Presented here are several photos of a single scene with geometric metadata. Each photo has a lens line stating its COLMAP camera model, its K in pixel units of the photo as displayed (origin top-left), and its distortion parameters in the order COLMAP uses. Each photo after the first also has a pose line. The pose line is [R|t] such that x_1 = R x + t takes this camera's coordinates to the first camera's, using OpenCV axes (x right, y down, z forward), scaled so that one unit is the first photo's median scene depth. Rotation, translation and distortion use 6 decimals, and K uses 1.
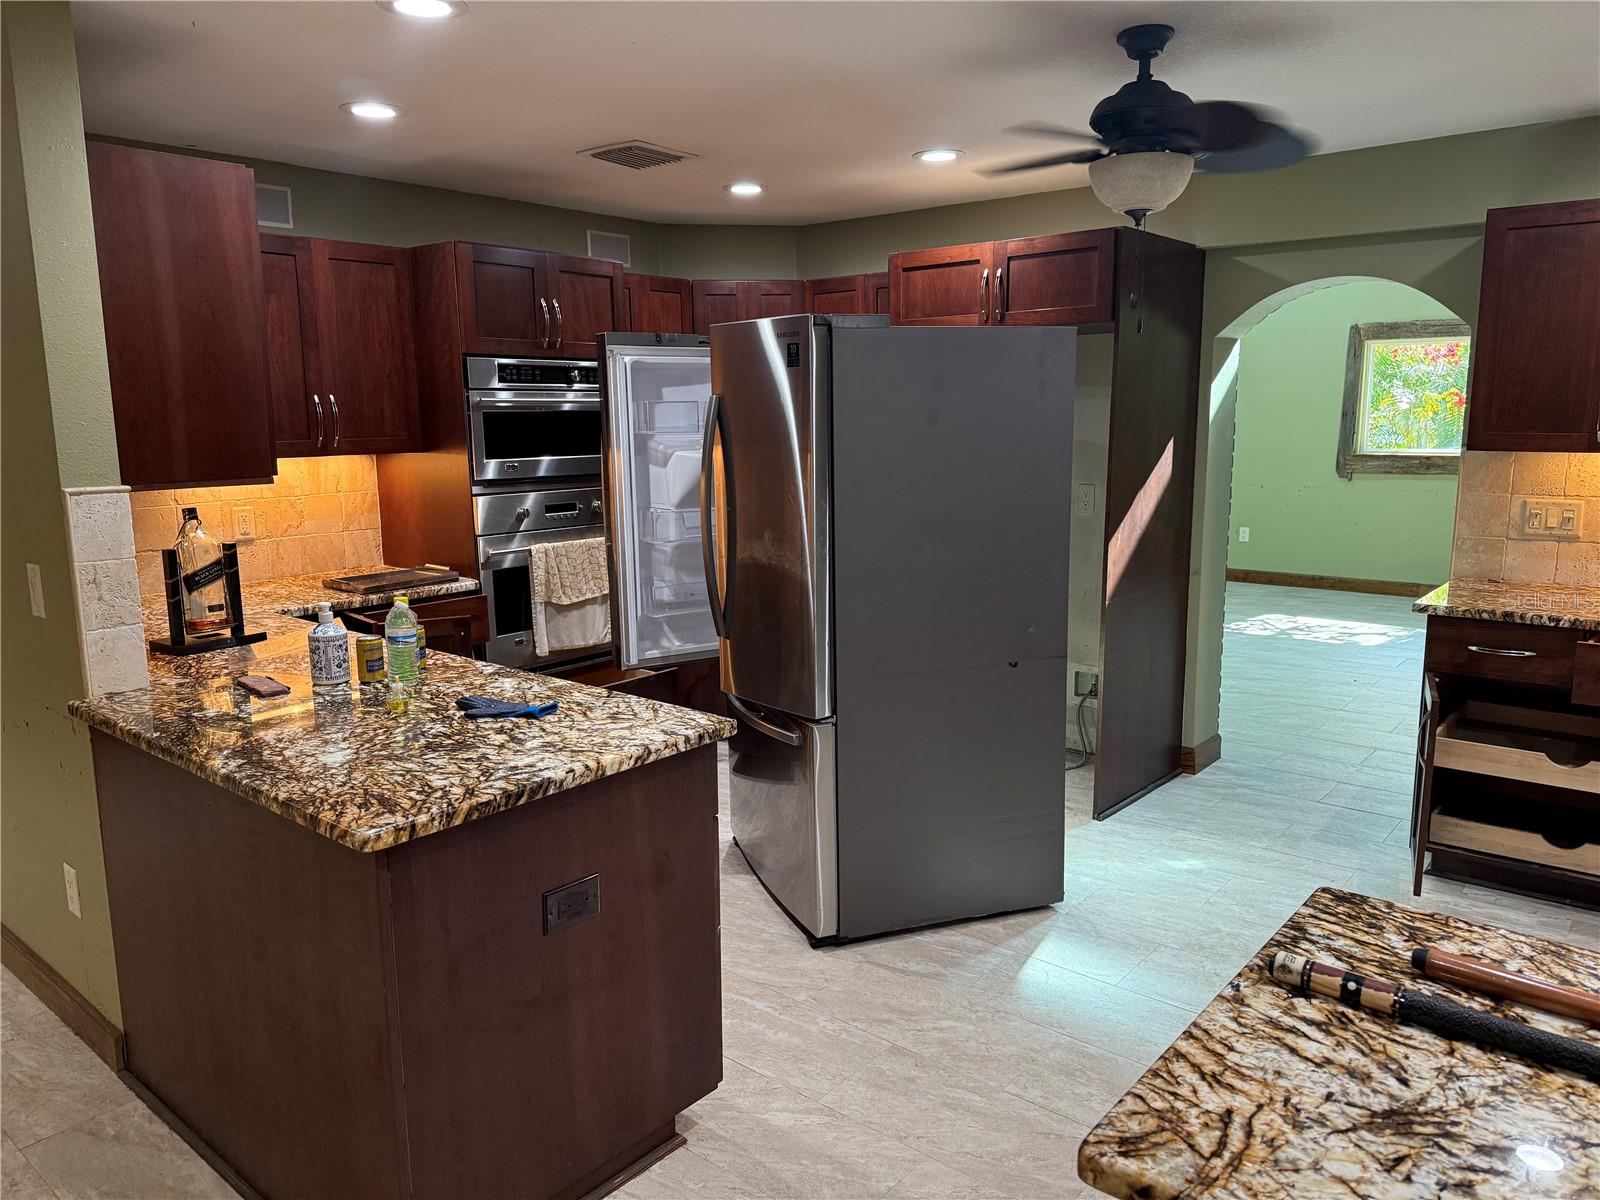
lens RADIAL K [[1125.2, 0, 810.3], [0, 1125.2, 597.5], [0, 0, 1]] dist [0.084201, -0.112769]
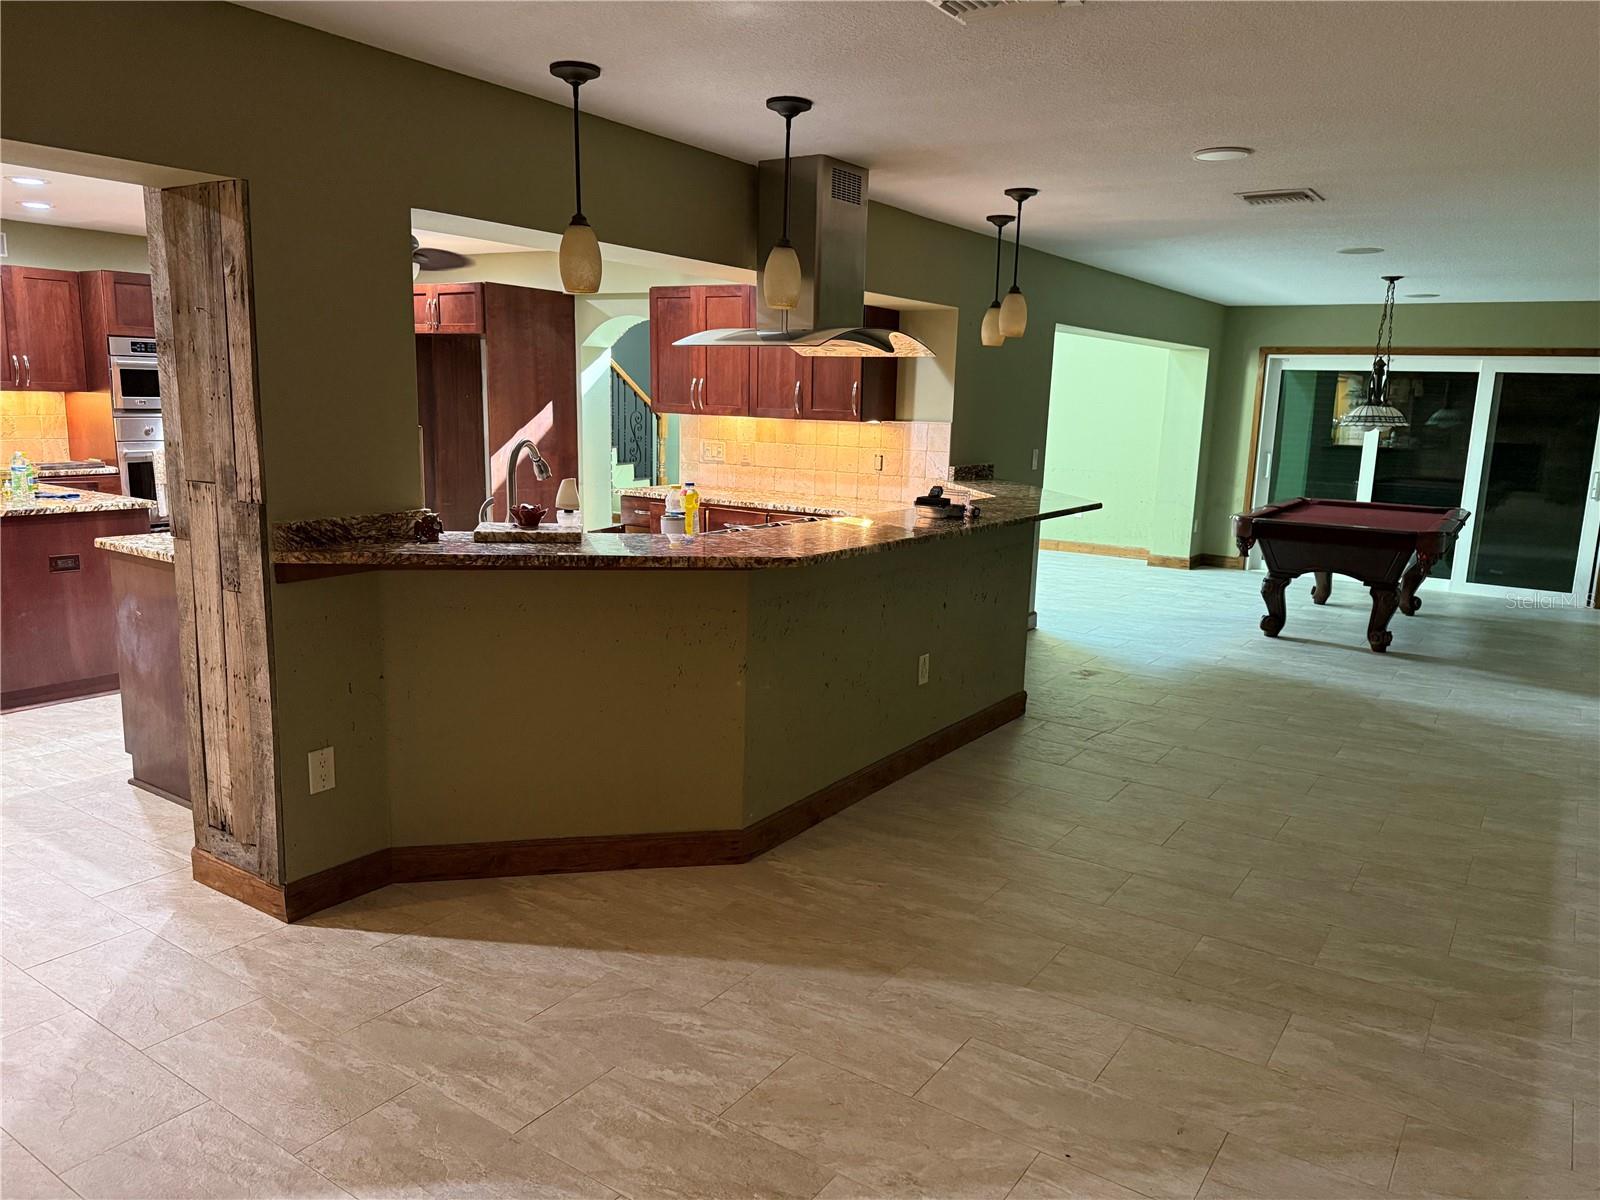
lens RADIAL K [[1110.3, 0, 797.7], [0, 1110.3, 609.2], [0, 0, 1]] dist [0.040850, -0.048785]
pose [[0.994572, 0.020457, 0.102017, 0.836706], [-0.022993, 0.999454, 0.023748, 0.200914], [-0.101475, -0.025965, 0.994499, -1.181148]]
